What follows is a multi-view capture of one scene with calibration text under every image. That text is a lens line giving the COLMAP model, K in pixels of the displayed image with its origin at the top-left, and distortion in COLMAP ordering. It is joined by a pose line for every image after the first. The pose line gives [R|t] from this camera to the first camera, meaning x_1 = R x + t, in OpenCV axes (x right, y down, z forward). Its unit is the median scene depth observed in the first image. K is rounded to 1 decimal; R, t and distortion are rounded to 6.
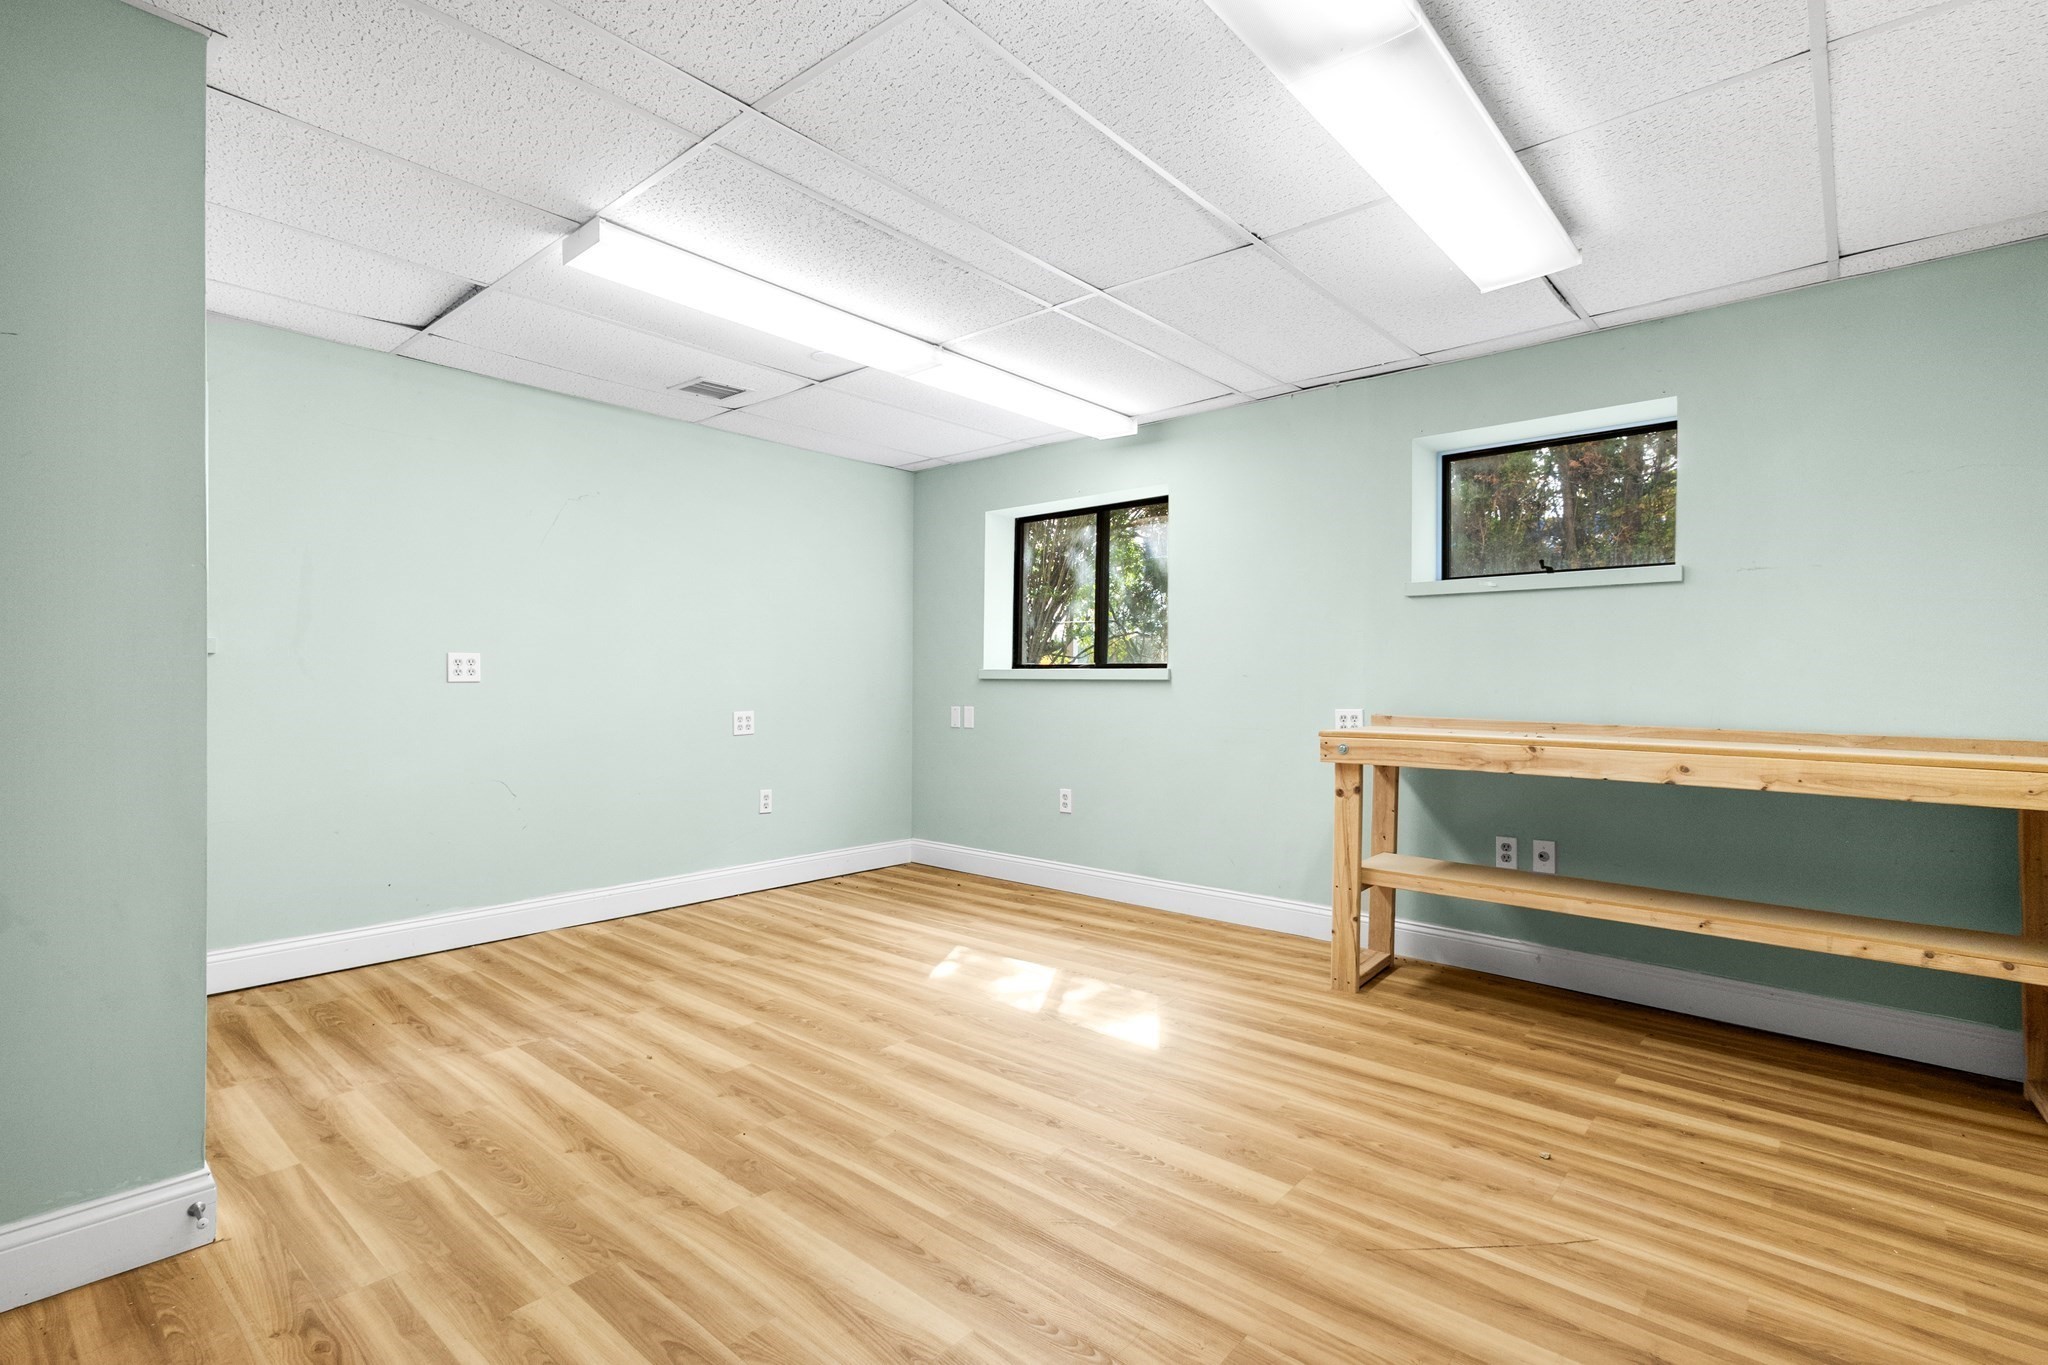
lens RADIAL K [[962.9, 0, 1029.1], [0, 962.9, 685.0], [0, 0, 1]] dist [0.005003, 0.000191]
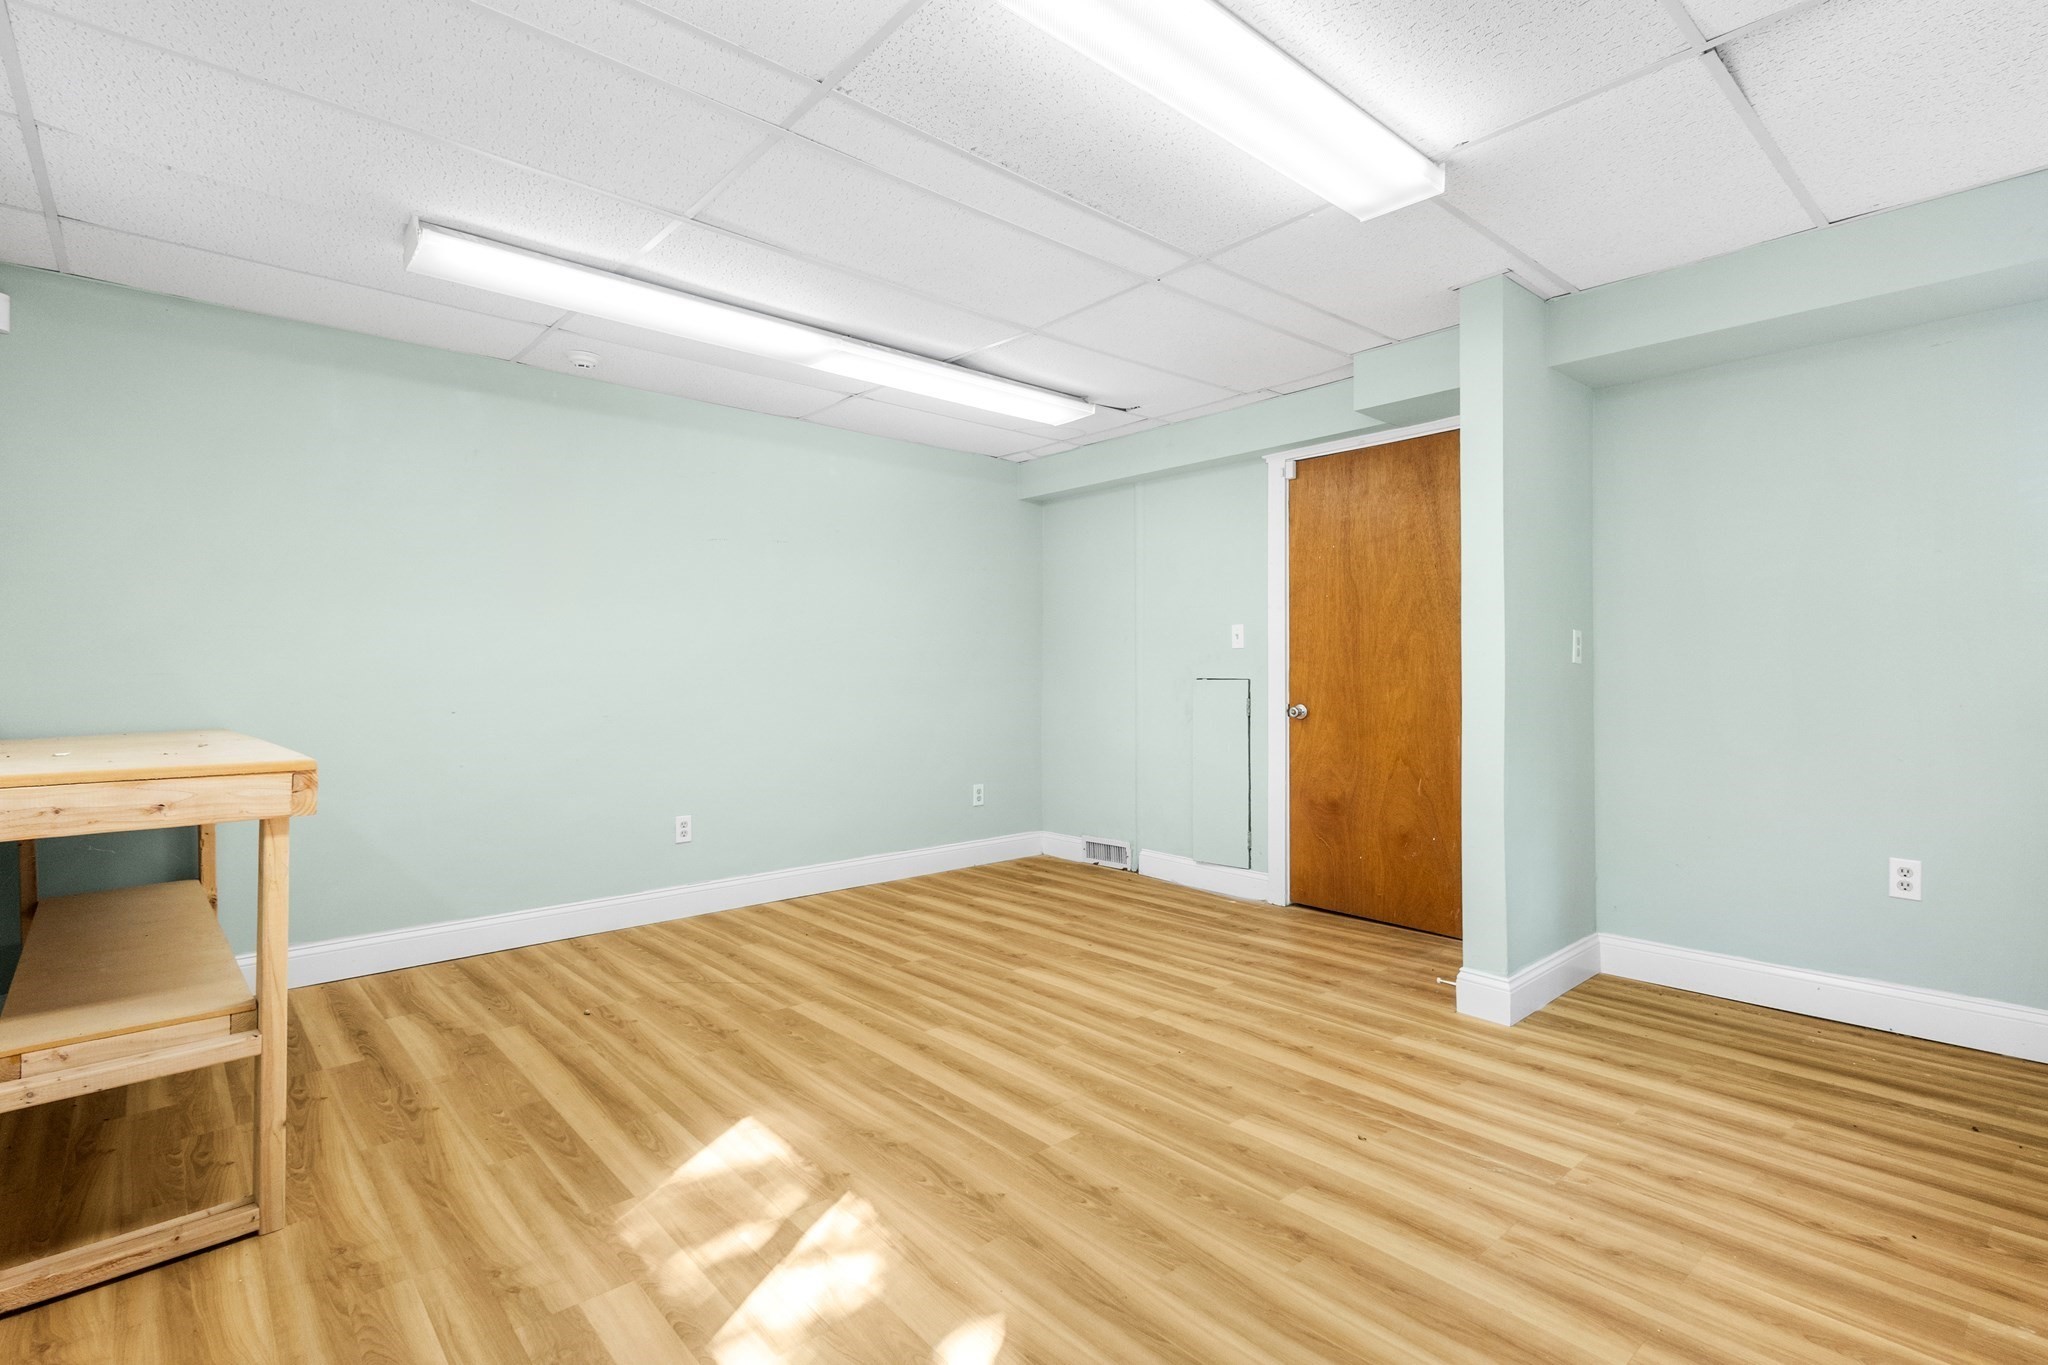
lens RADIAL K [[962.9, 0, 1029.1], [0, 962.9, 685.0], [0, 0, 1]] dist [0.005003, 0.000191]
pose [[-0.991002, -0.004762, 0.133759, -0.242031], [-0.002181, 0.999809, 0.019434, -0.010527], [-0.133826, 0.018968, -0.990823, 1.986960]]
